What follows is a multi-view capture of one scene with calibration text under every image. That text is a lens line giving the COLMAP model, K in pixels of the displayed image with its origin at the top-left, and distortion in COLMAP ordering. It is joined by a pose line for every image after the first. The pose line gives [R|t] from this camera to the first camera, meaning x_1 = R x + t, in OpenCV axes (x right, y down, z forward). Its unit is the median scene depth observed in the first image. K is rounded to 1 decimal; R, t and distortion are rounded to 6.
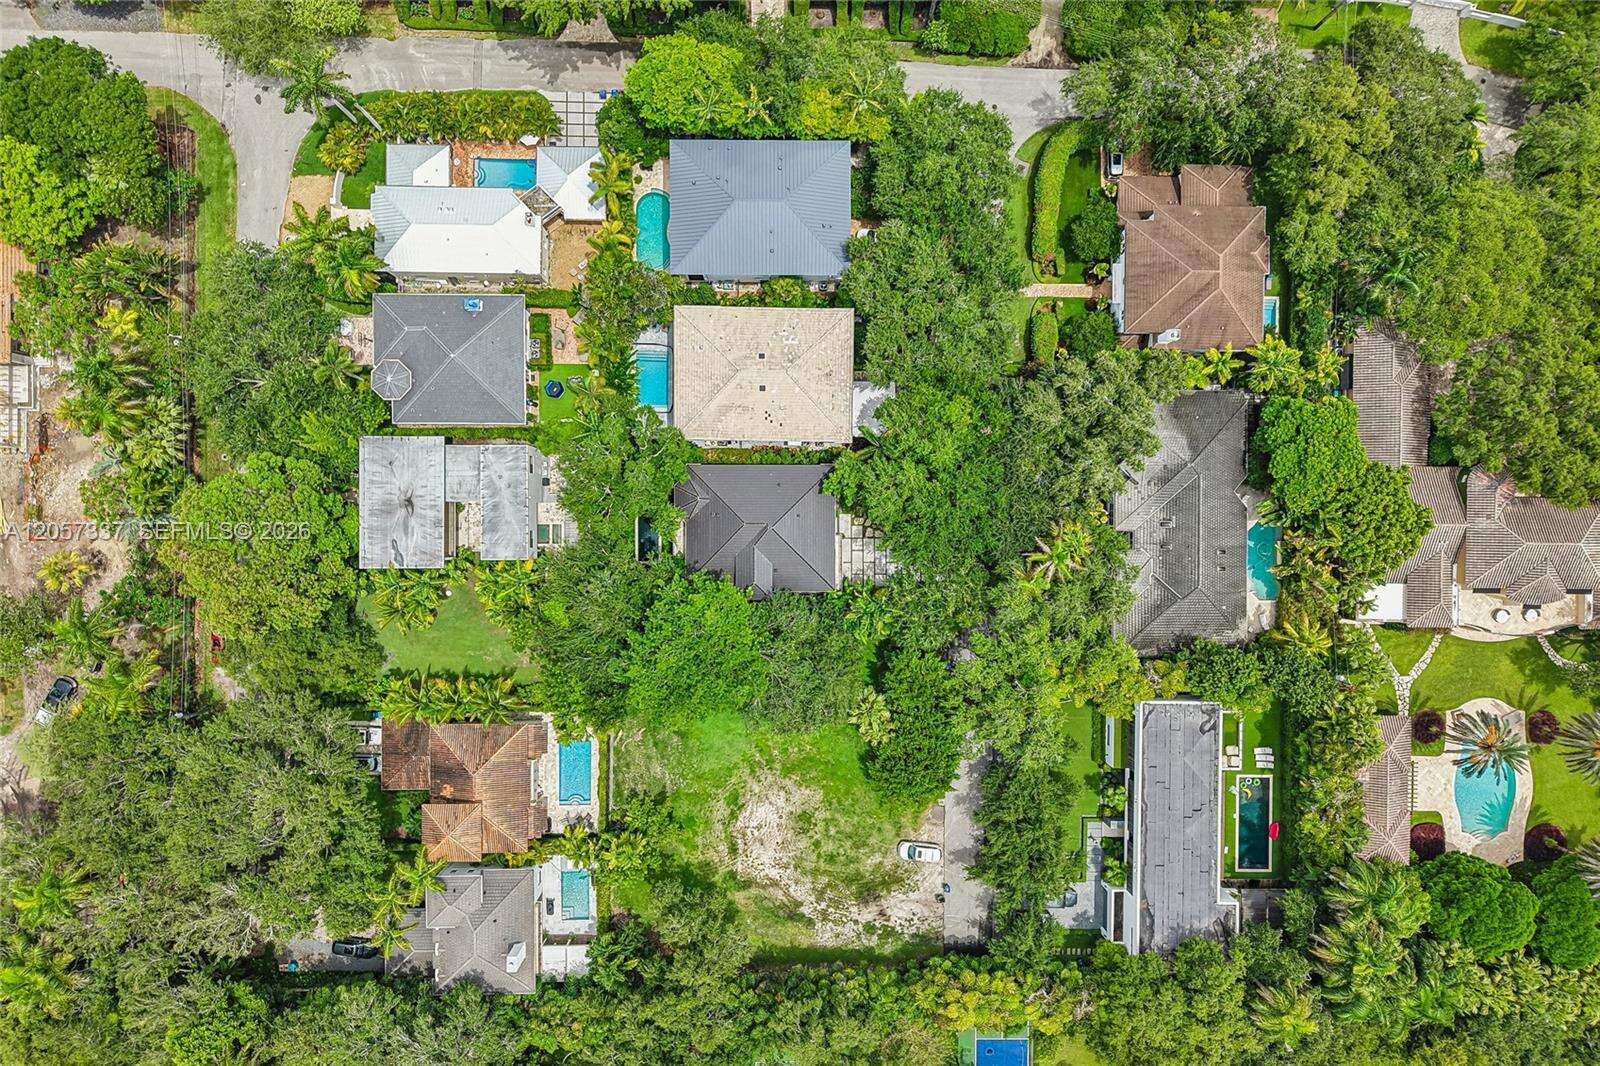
lens RADIAL K [[1073.6, 0, 798.8], [0, 1073.6, 533.6], [0, 0, 1]] dist [0.008192, 0.000880]
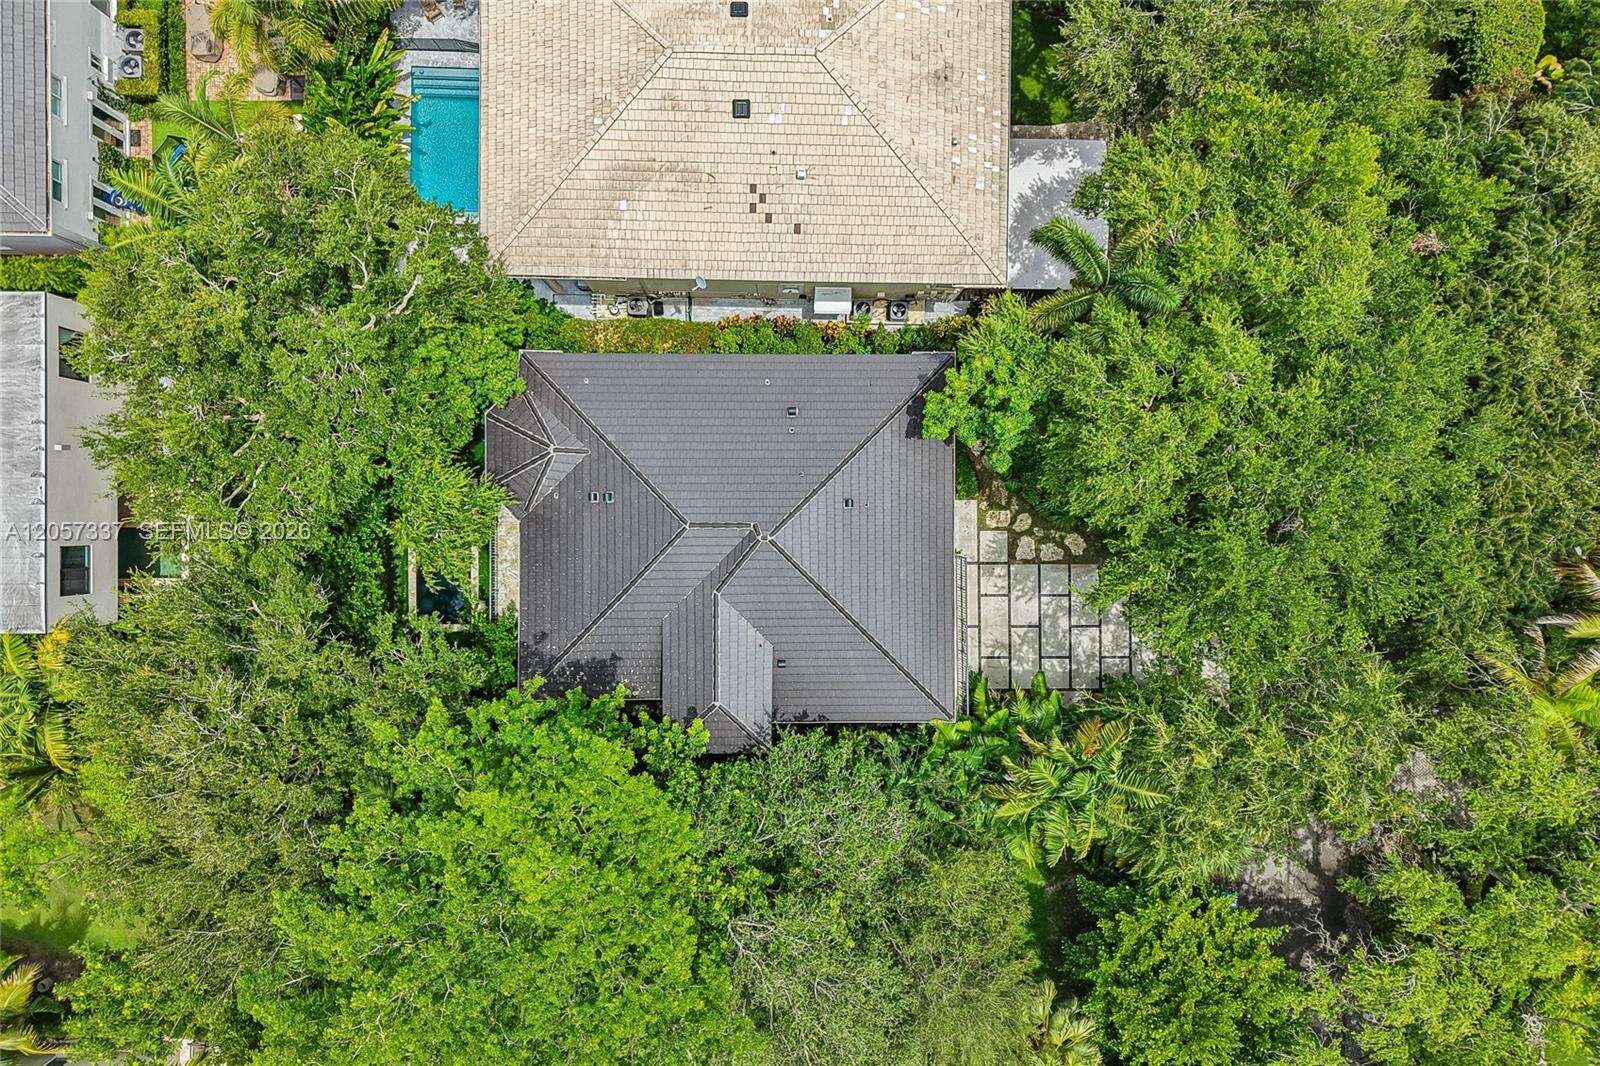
lens RADIAL K [[1073.6, 0, 801.5], [0, 1073.6, 532.3], [0, 0, 1]] dist [0.008192, 0.000880]
pose [[0.999999, -0.001020, -0.001204, -0.014776], [0.001012, 0.999976, -0.006880, -0.004555], [0.001211, 0.006879, 0.999976, 0.662933]]
